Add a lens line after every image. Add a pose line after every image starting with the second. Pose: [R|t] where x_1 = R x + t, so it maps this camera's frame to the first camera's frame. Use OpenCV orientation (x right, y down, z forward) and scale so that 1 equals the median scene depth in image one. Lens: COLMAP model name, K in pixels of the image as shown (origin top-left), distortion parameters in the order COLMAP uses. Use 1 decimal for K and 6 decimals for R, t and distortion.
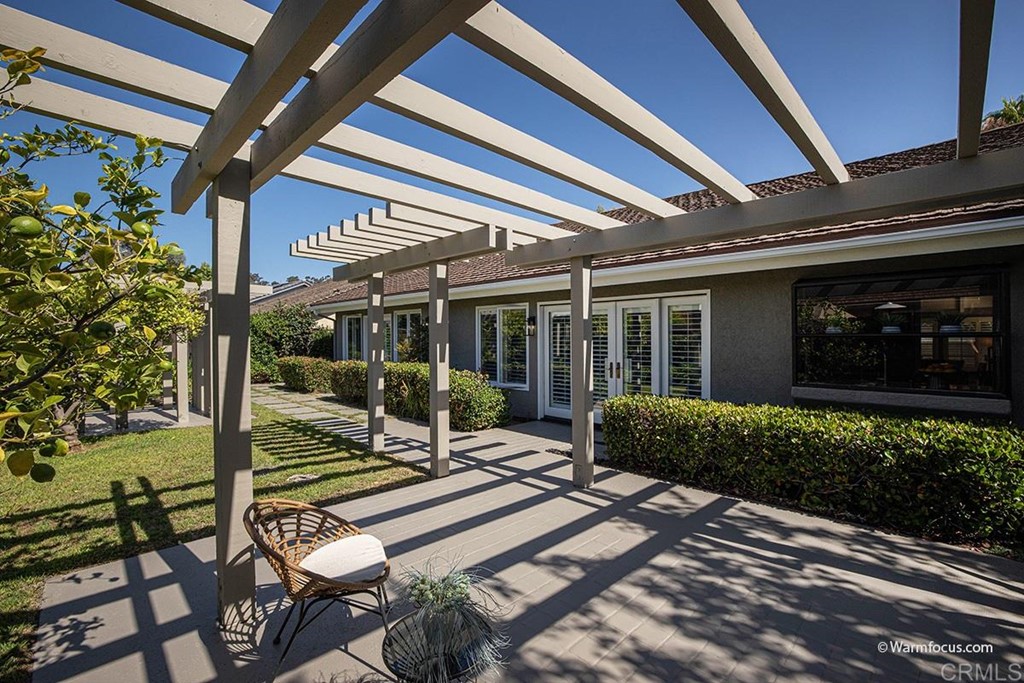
lens RADIAL K [[452.6, 0, 512.6], [0, 452.6, 309.9], [0, 0, 1]] dist [-0.048551, 0.000052]
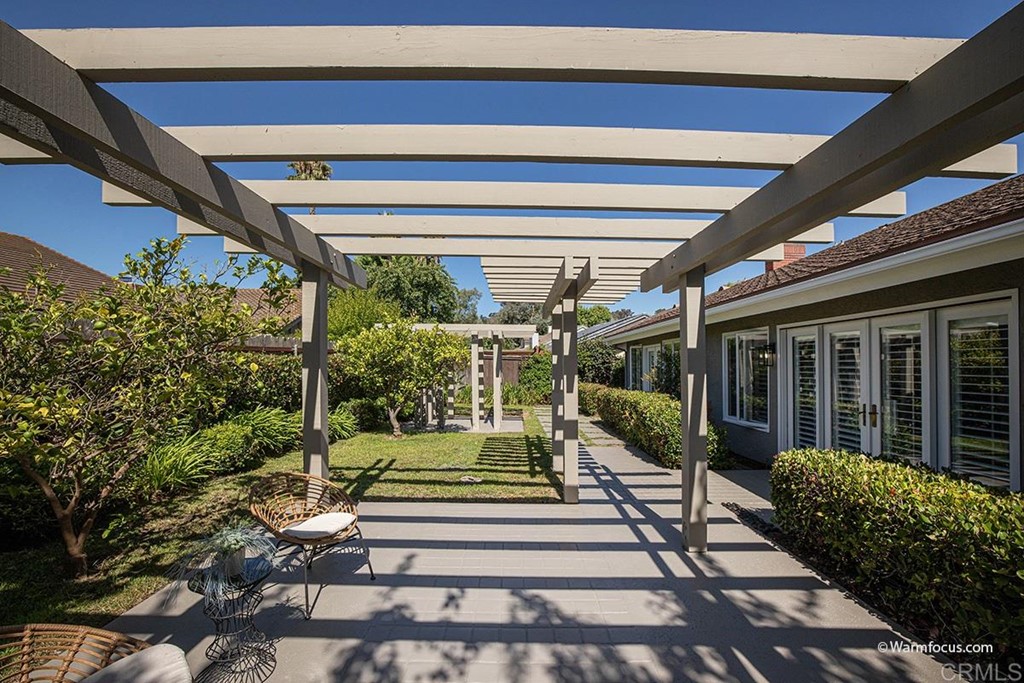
lens RADIAL K [[441.0, 0, 512.0], [0, 441.0, 341.5], [0, 0, 1]] dist [-0.027726, 0.000653]
pose [[0.712152, -0.034877, -0.701159, 0.478174], [0.039333, 0.999179, -0.009753, 0.002878], [0.700923, -0.020633, 0.712939, 0.190696]]
